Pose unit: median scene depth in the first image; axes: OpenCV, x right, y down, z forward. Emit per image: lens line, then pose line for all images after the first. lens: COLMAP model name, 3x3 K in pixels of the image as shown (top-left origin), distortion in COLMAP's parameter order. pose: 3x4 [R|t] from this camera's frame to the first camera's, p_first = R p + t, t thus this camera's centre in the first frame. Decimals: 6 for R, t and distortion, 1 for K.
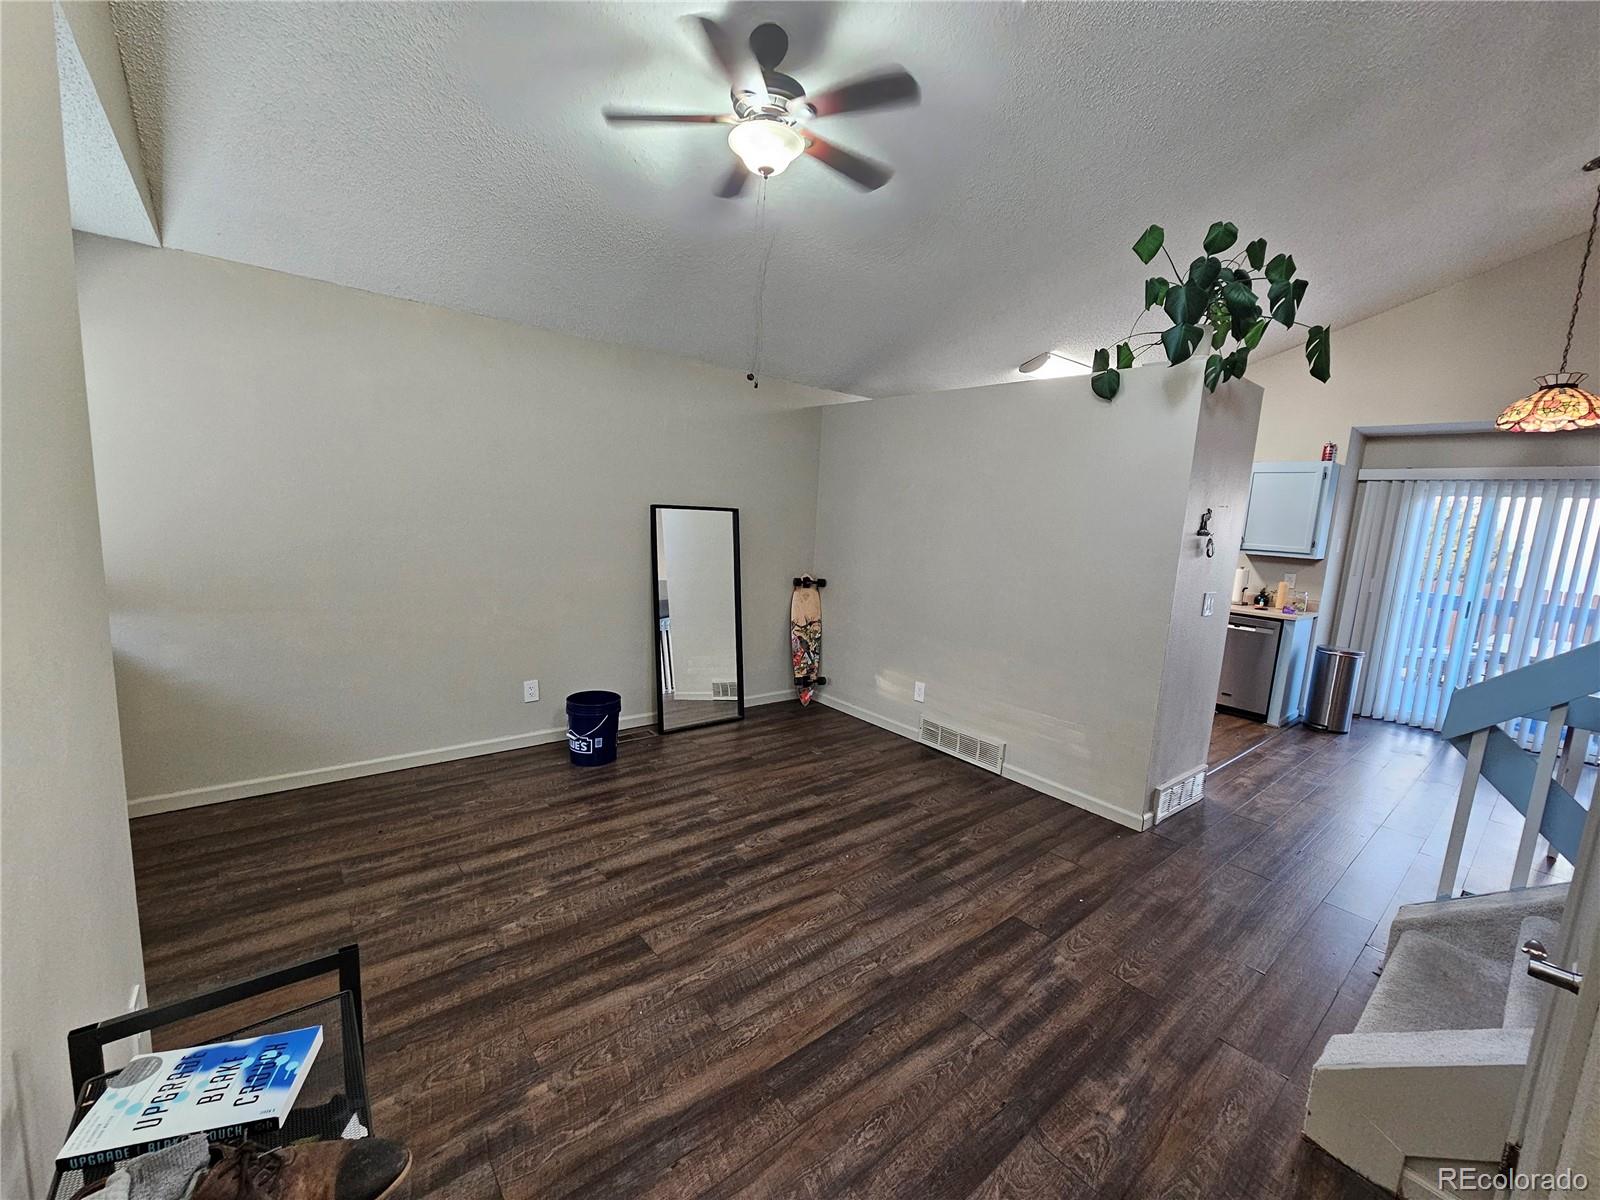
lens RADIAL K [[657.9, 0, 804.3], [0, 657.9, 605.2], [0, 0, 1]] dist [0.002626, 0.000333]
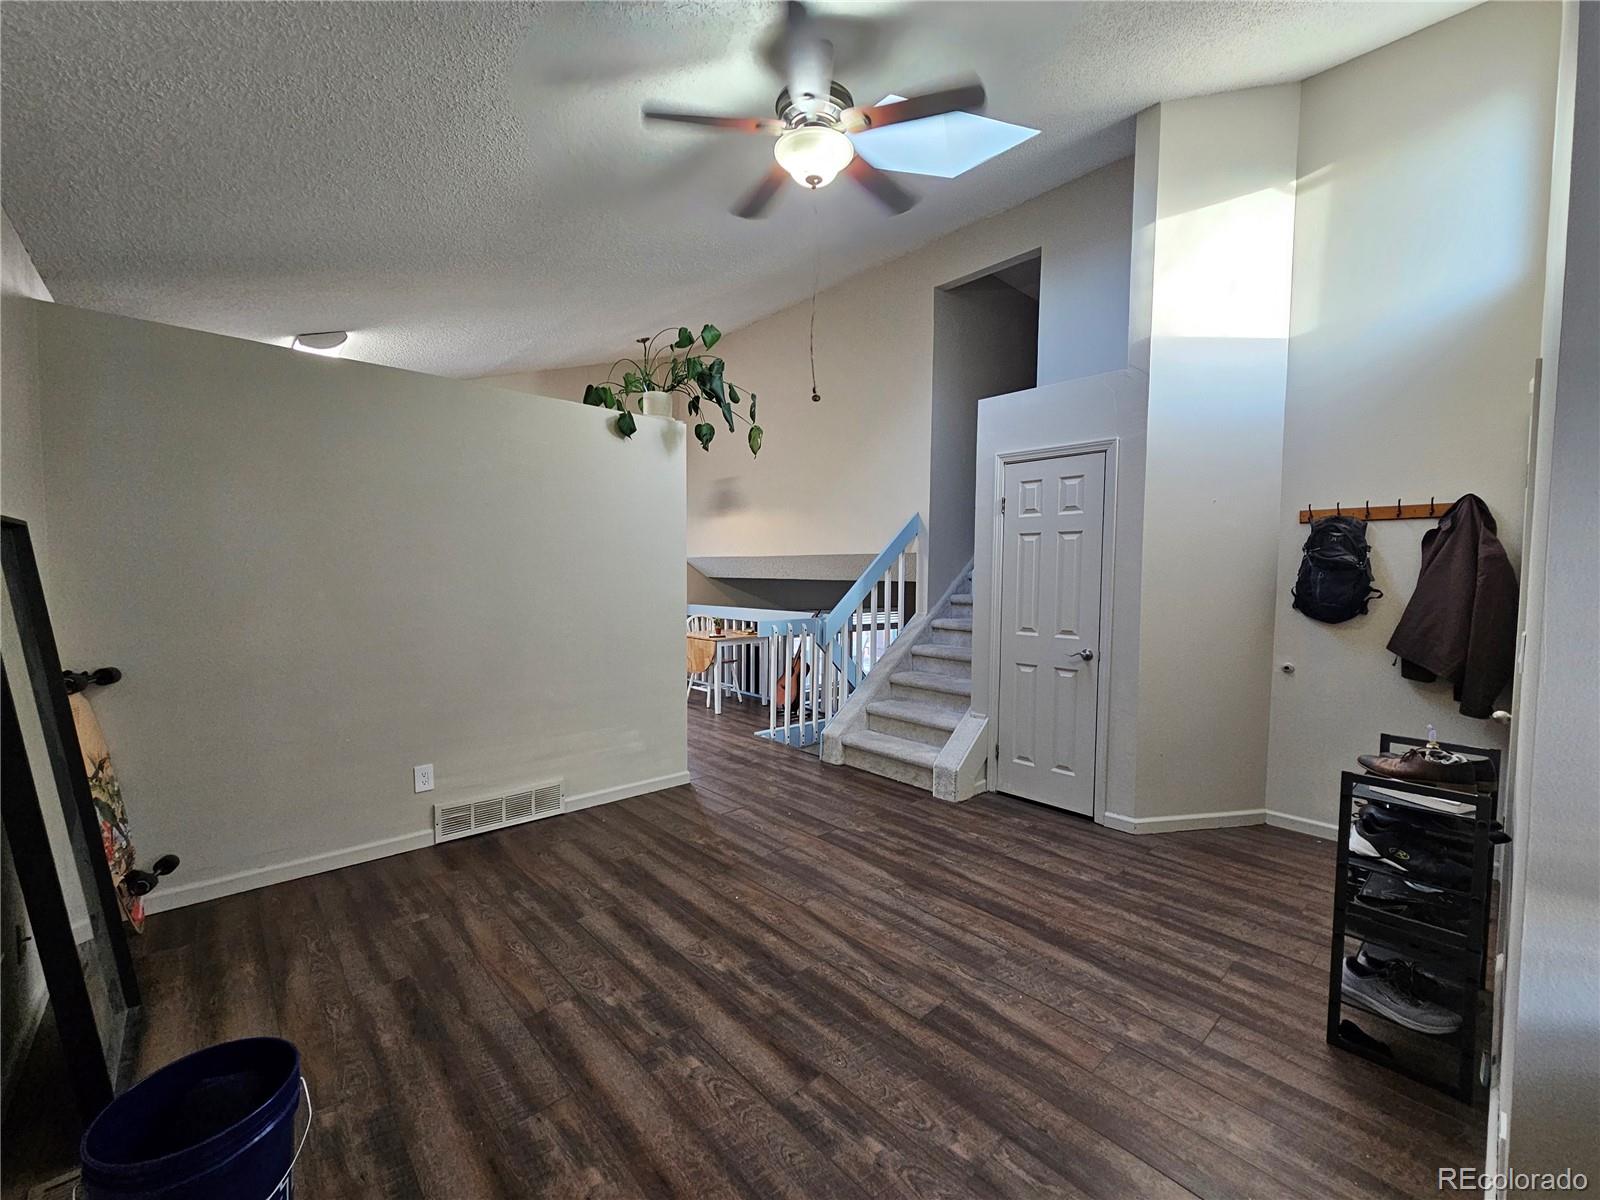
lens RADIAL K [[657.9, 0, 804.3], [0, 657.9, 605.2], [0, 0, 1]] dist [0.002626, 0.000333]
pose [[-0.061027, -0.107871, 0.992290, -0.913301], [0.129557, 0.984877, 0.115034, -0.144092], [-0.989692, 0.135578, -0.046129, 0.967530]]
